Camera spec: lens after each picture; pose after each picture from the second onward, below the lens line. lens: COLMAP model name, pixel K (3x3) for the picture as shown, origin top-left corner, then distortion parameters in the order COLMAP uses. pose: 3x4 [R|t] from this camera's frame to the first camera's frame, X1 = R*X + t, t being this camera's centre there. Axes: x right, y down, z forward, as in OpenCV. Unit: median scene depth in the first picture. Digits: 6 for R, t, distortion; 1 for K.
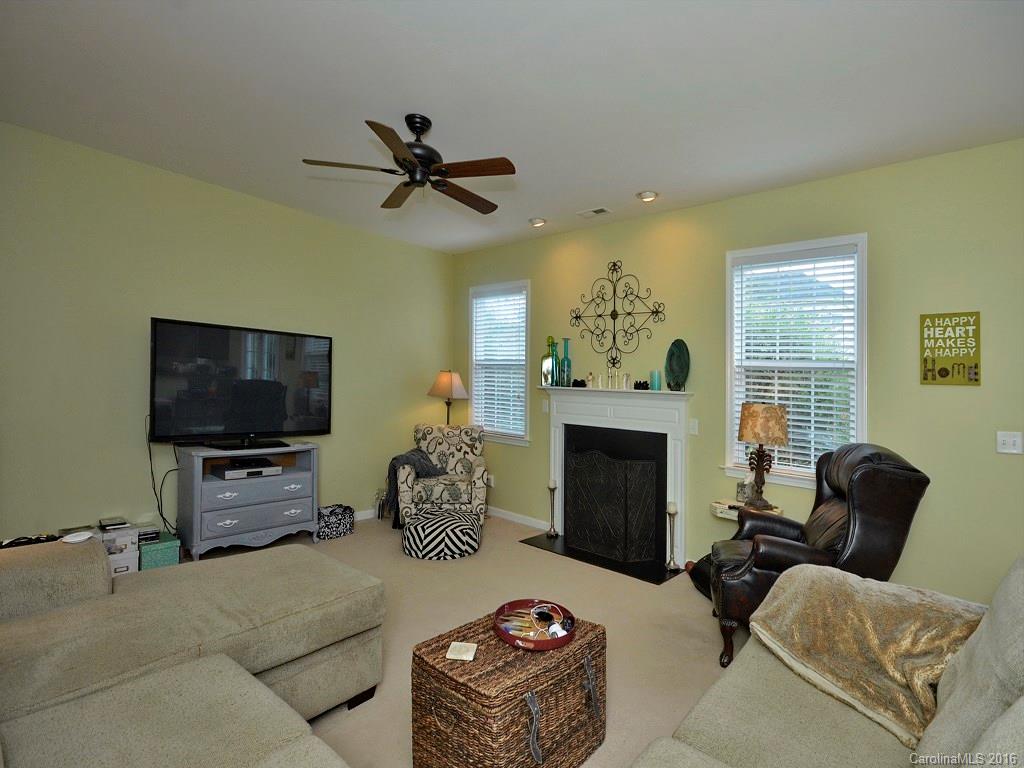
lens RADIAL K [[498.5, 0, 512.0], [0, 498.5, 384.0], [0, 0, 1]] dist [0.000011, 0.000003]
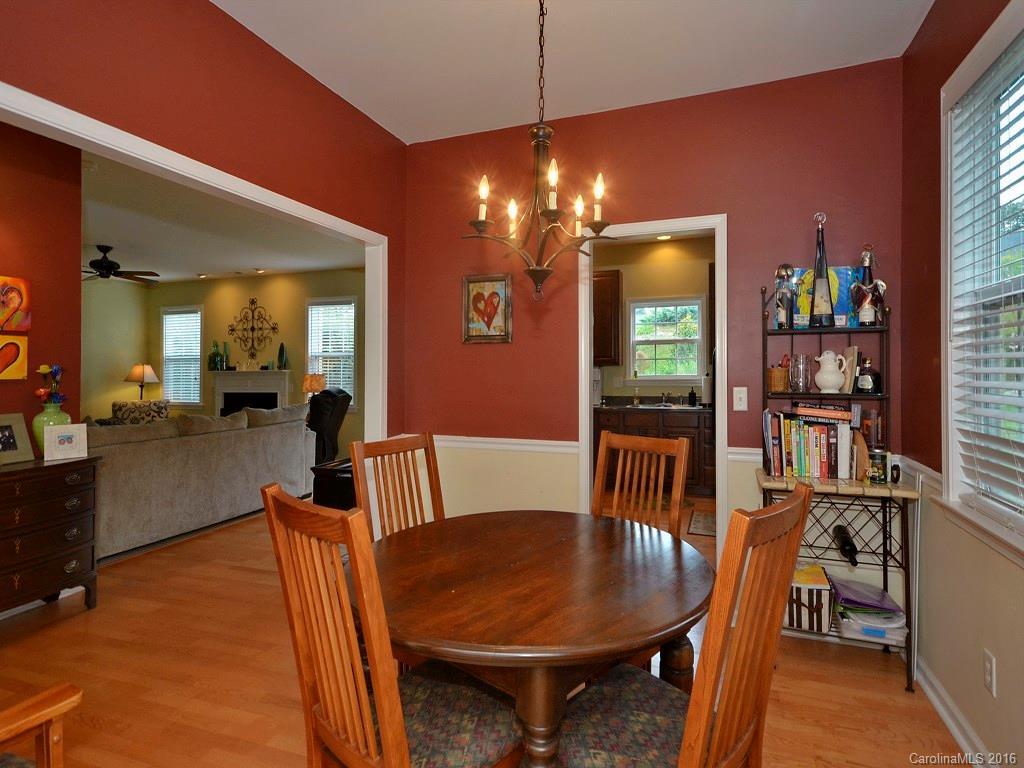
lens RADIAL K [[475.4, 0, 512.0], [0, 475.4, 336.4], [0, 0, 1]] dist [0.000536, 0.000004]
pose [[0.888658, -0.024223, 0.457930, 0.240941], [0.050213, 0.997739, -0.044667, 0.010038], [-0.455812, 0.062688, 0.887866, -0.899131]]
